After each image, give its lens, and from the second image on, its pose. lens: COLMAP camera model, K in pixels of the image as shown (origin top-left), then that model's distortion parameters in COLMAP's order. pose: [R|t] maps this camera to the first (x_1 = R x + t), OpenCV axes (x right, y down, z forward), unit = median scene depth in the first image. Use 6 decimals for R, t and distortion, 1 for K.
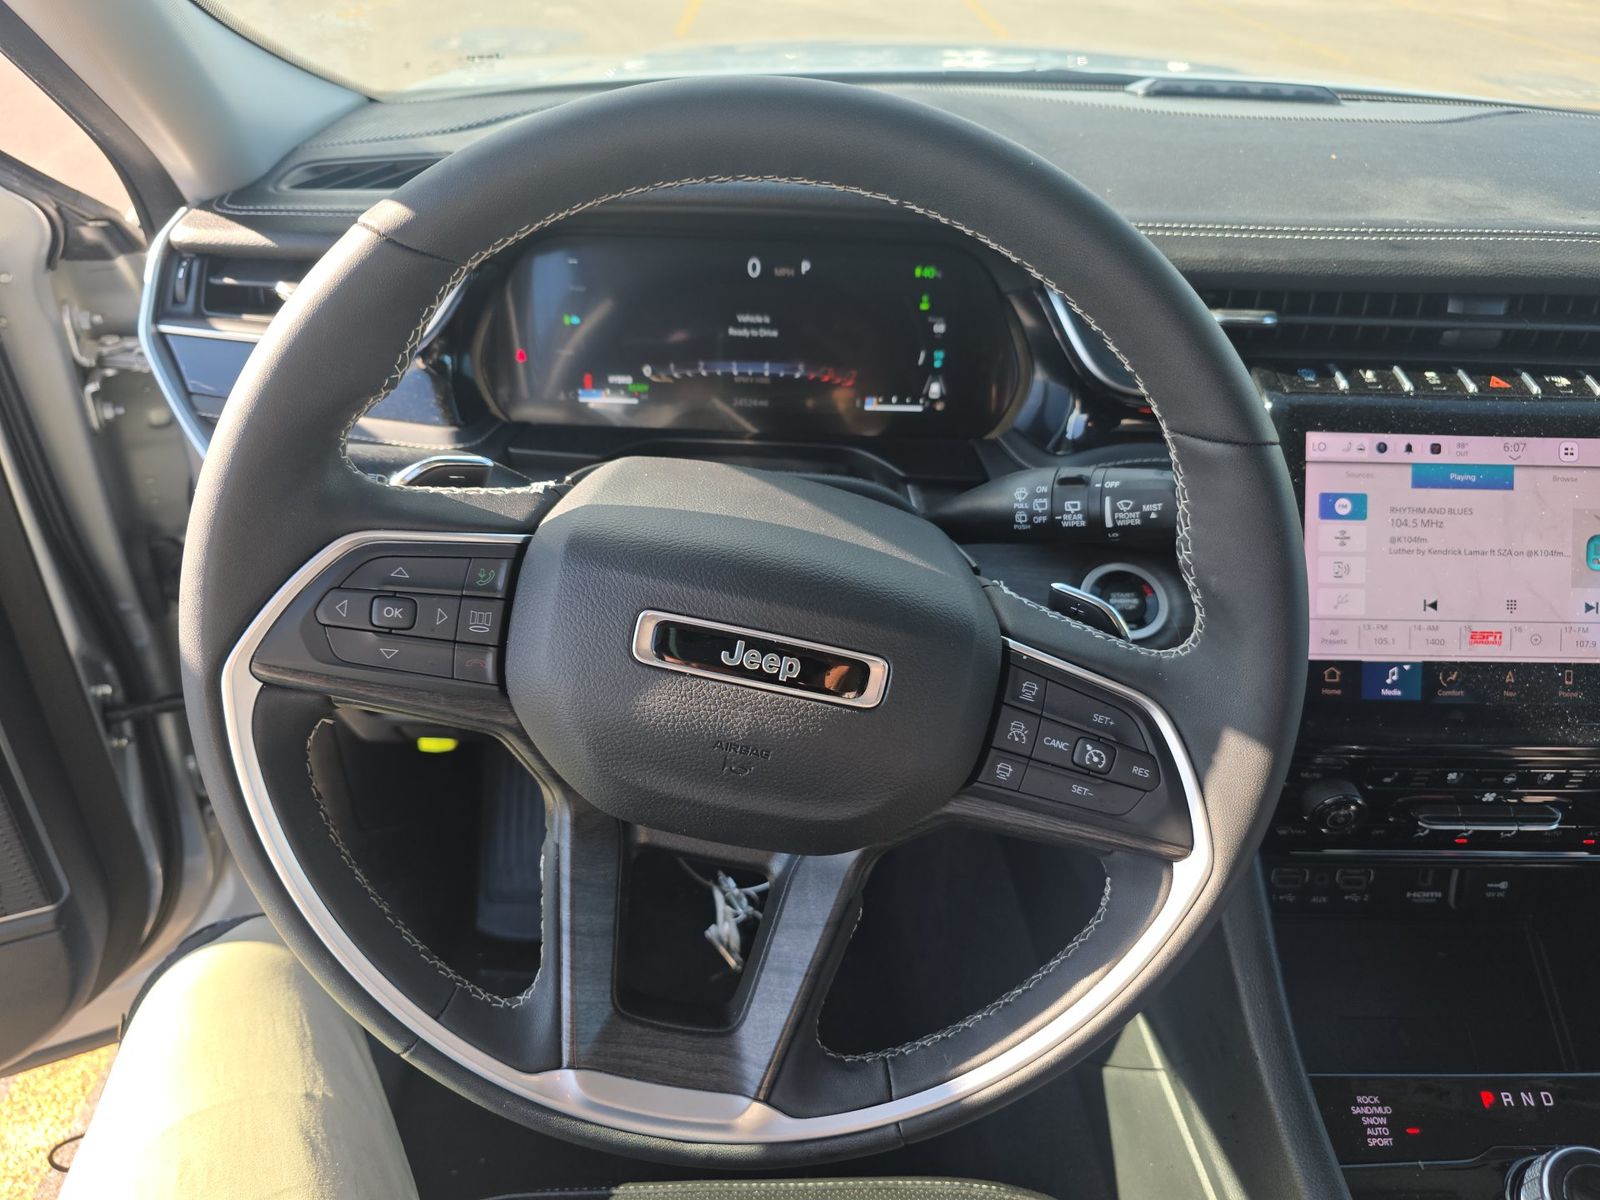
lens RADIAL K [[1069.9, 0, 798.8], [0, 1069.9, 610.1], [0, 0, 1]] dist [0.031261, -0.023623]
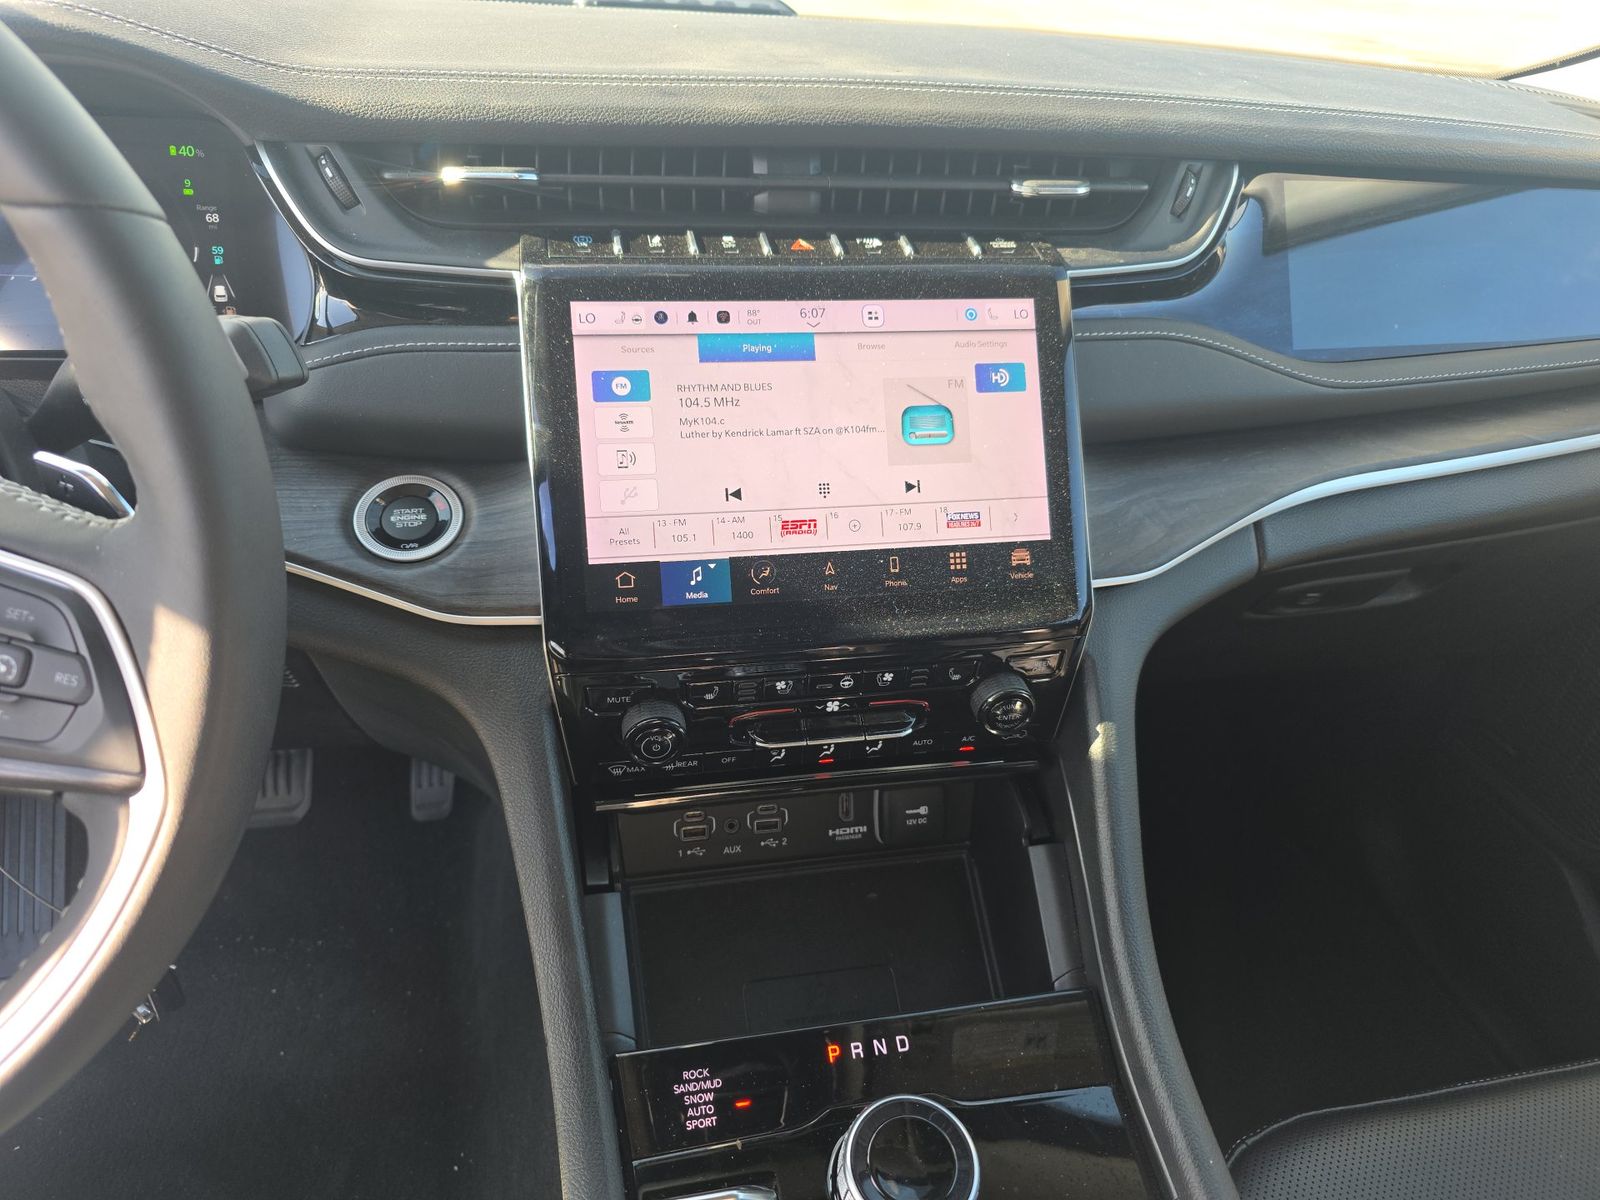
lens RADIAL K [[1064.1, 0, 800.0], [0, 1064.1, 600.0], [0, 0, 1]] dist [0.098768, -0.148506]
pose [[0.986706, -0.077251, 0.142980, 0.508635], [0.082534, 0.996094, -0.031380, 0.114112], [-0.139997, 0.042763, 0.989228, 0.132326]]
